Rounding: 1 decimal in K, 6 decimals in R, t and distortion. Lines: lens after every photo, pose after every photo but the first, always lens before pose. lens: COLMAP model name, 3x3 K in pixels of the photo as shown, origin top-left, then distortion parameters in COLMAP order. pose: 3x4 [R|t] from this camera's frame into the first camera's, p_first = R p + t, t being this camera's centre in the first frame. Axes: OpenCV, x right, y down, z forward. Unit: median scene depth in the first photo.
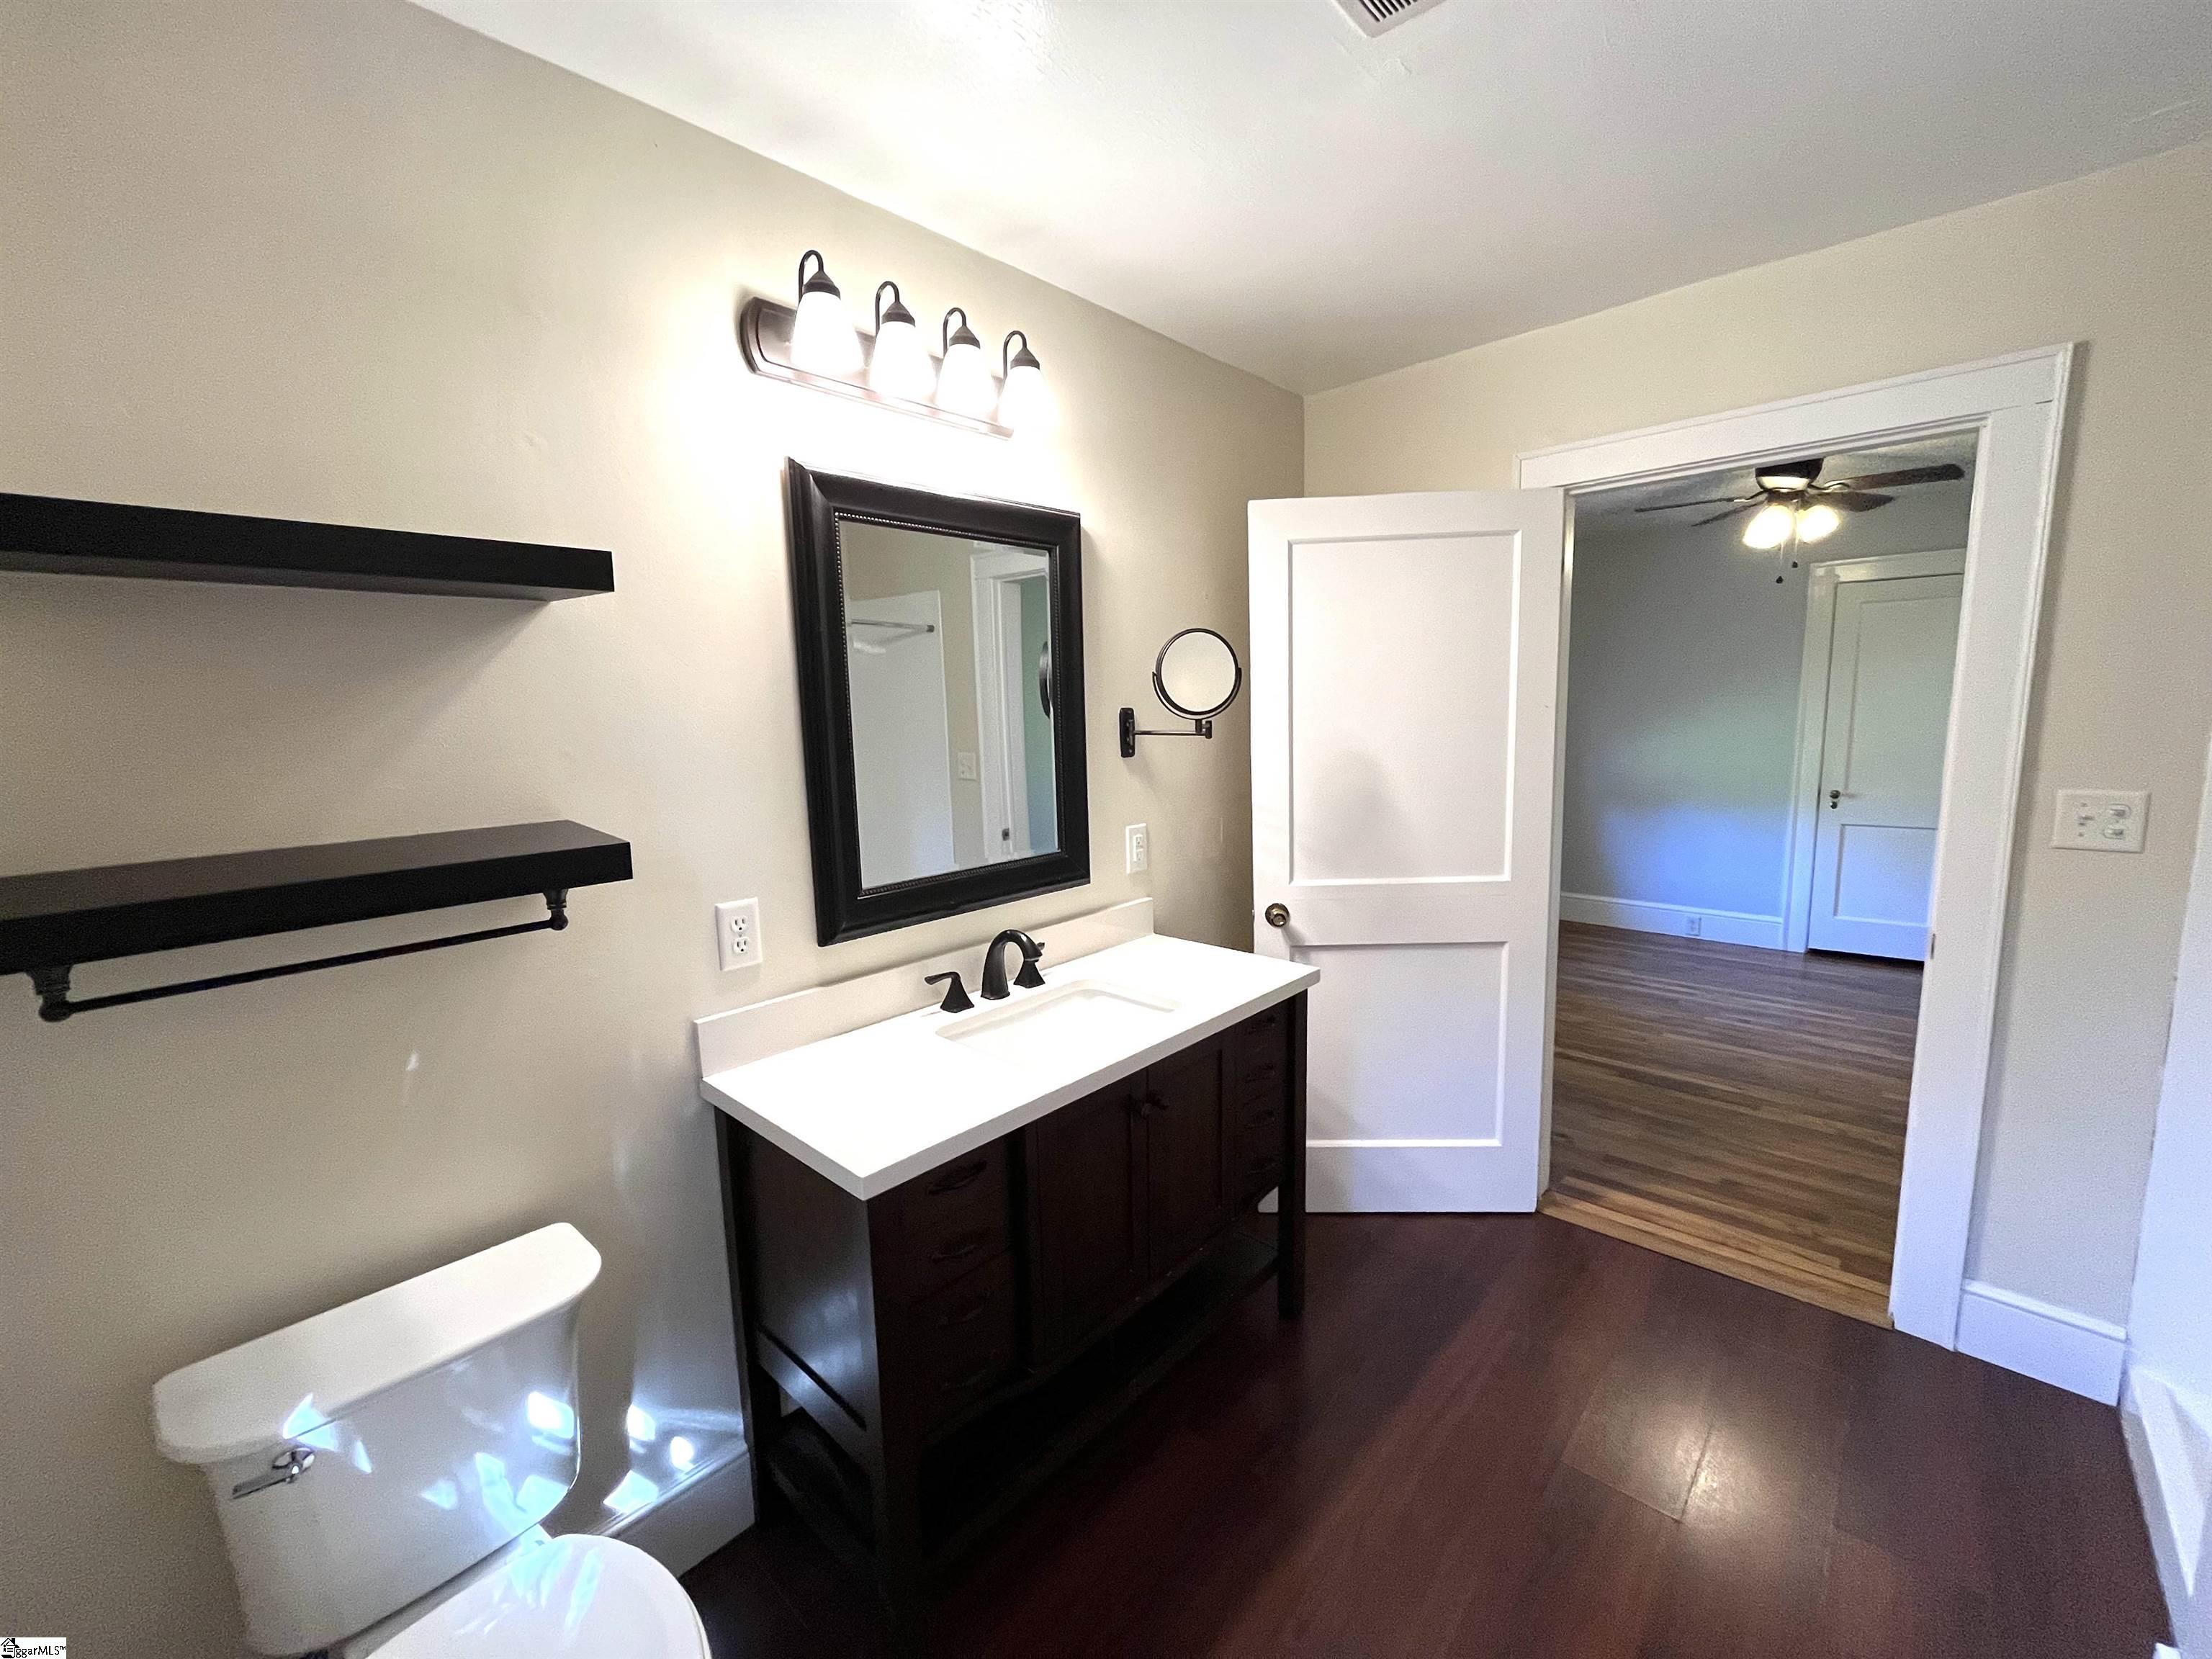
lens RADIAL K [[900.3, 0, 1108.1], [0, 900.3, 833.1], [0, 0, 1]] dist [-0.003996, -0.000398]
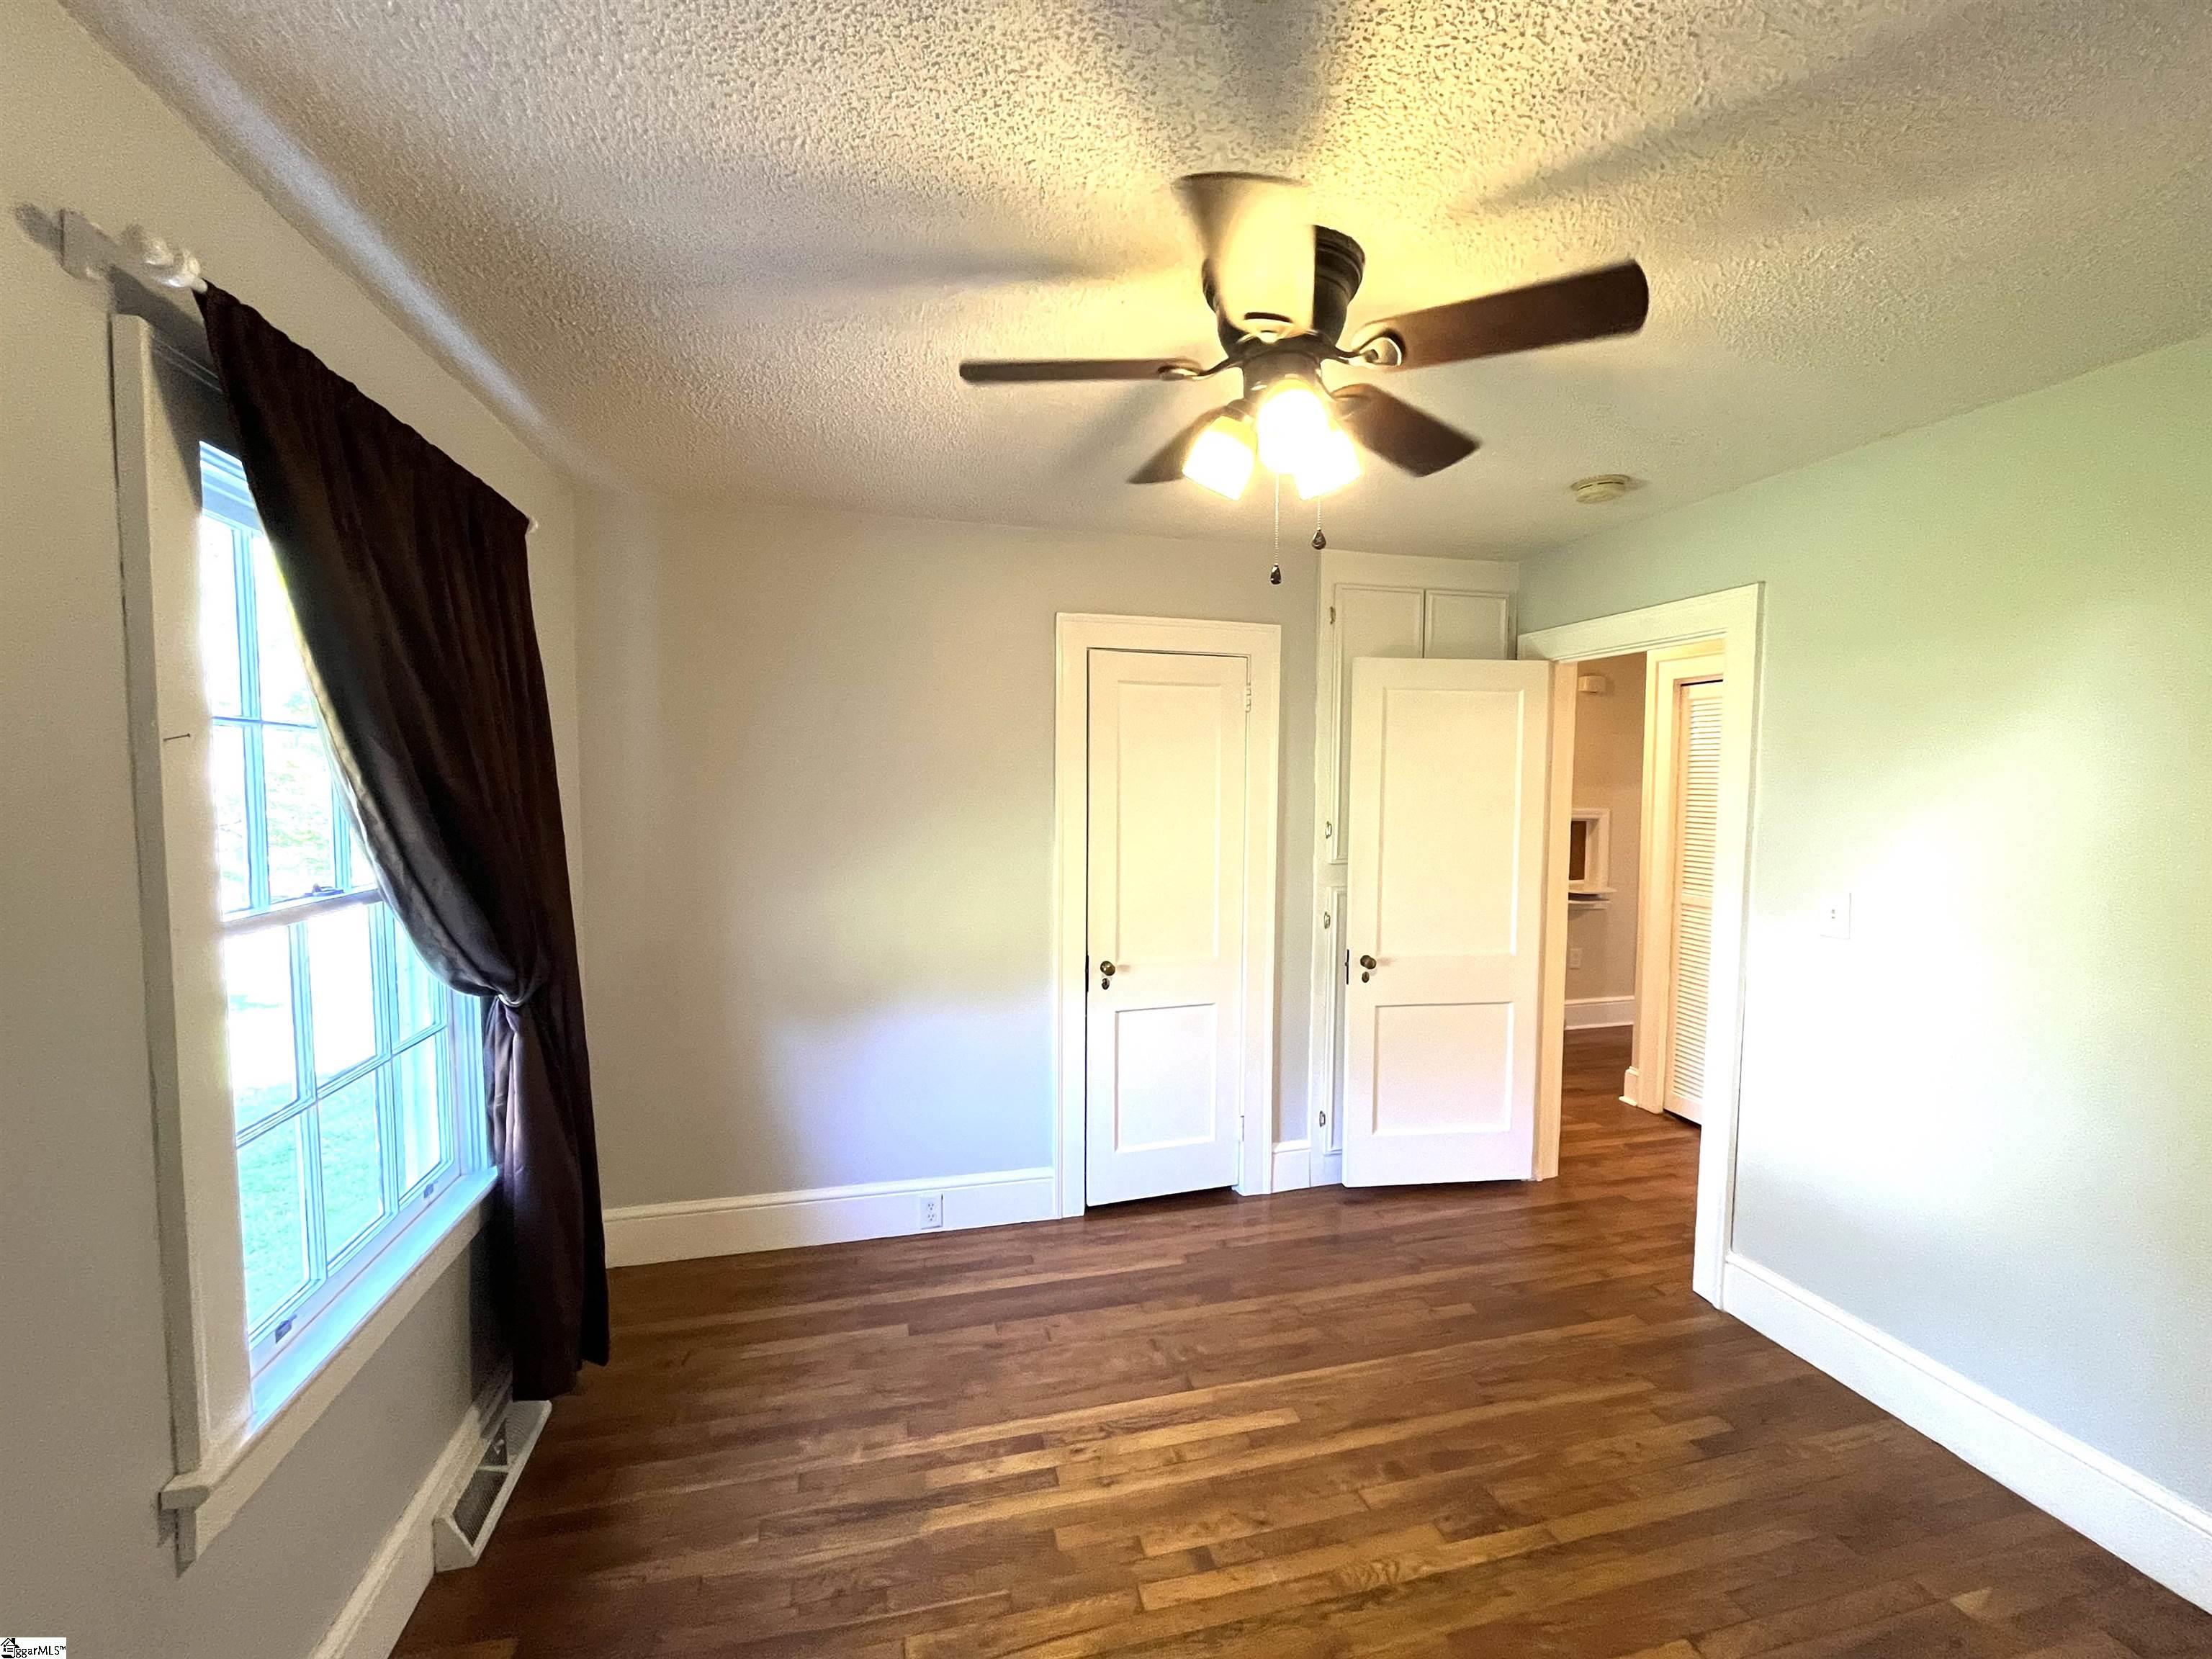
lens RADIAL K [[900.3, 0, 1102.7], [0, 900.3, 824.3], [0, 0, 1]] dist [-0.003996, -0.000398]
pose [[0.548104, -0.017097, 0.836236, 0.326203], [0.103317, 0.993518, -0.047405, -0.143684], [-0.830005, 0.112380, 0.546317, 0.785824]]
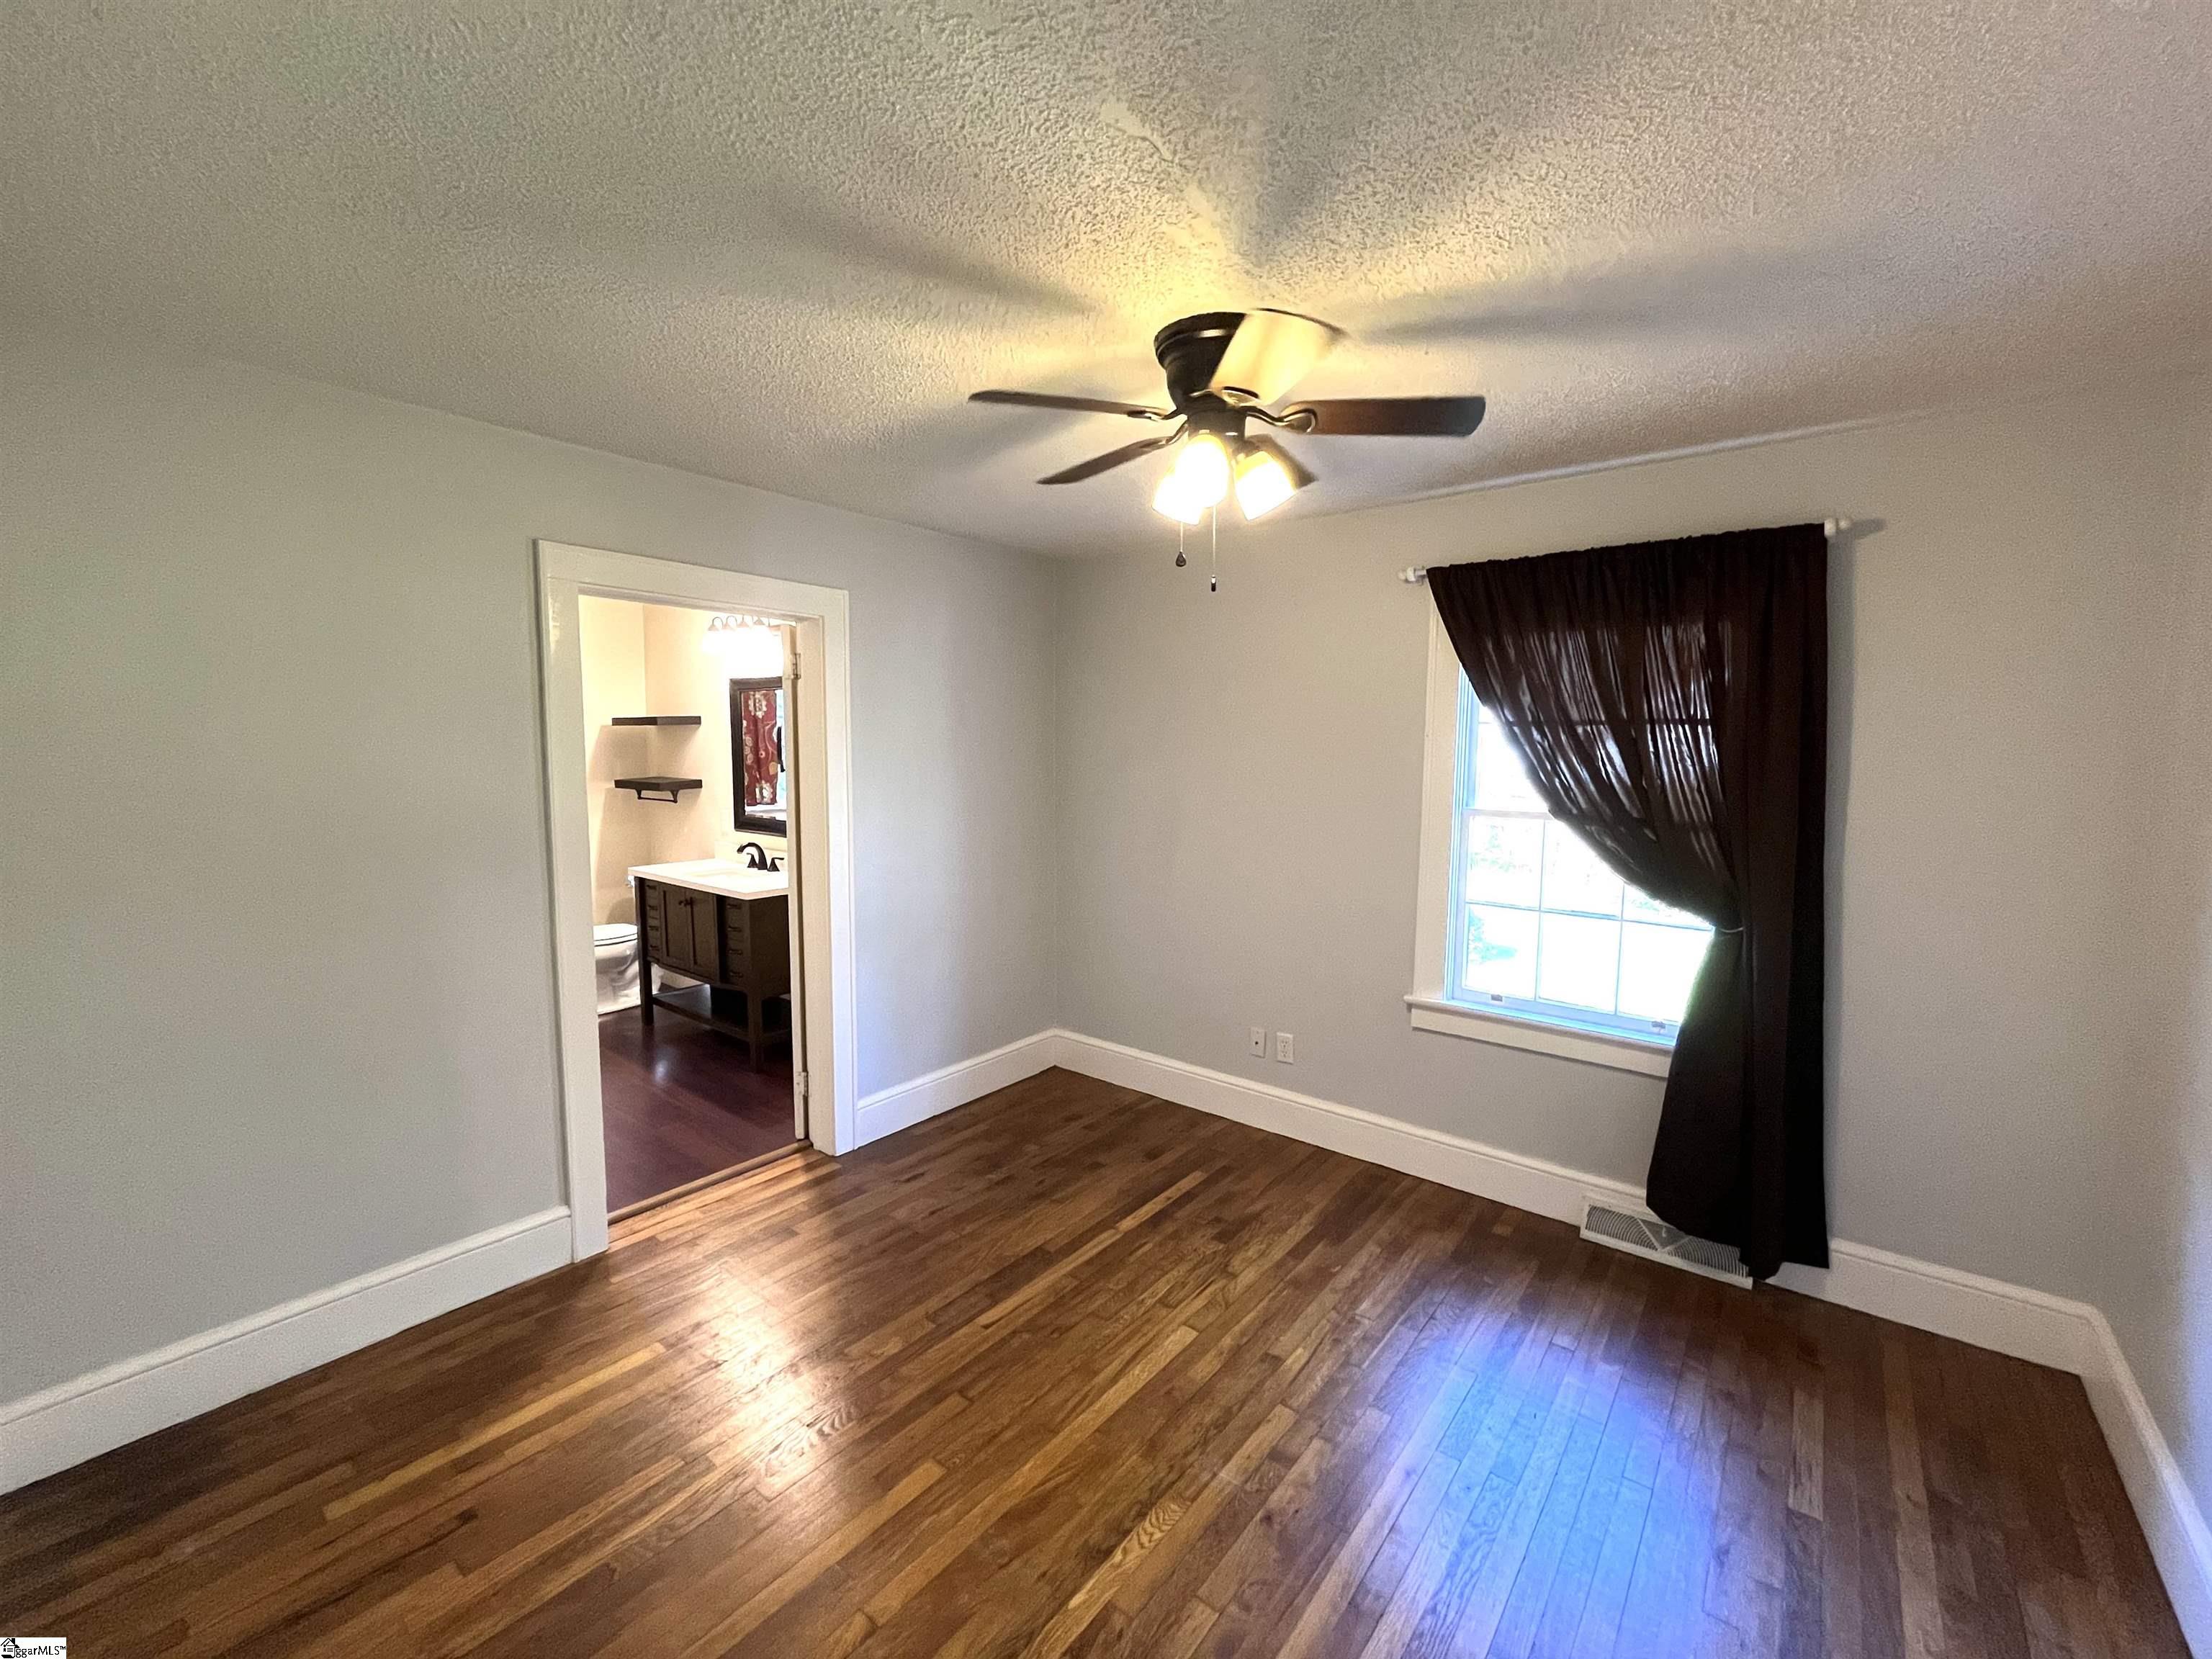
lens RADIAL K [[900.3, 0, 1099.3], [0, 900.3, 830.9], [0, 0, 1]] dist [-0.003996, -0.000398]
pose [[0.063991, 0.118246, -0.990920, 1.192260], [-0.158709, 0.981524, 0.106876, -0.169676], [0.985249, 0.150429, 0.081576, 0.842603]]
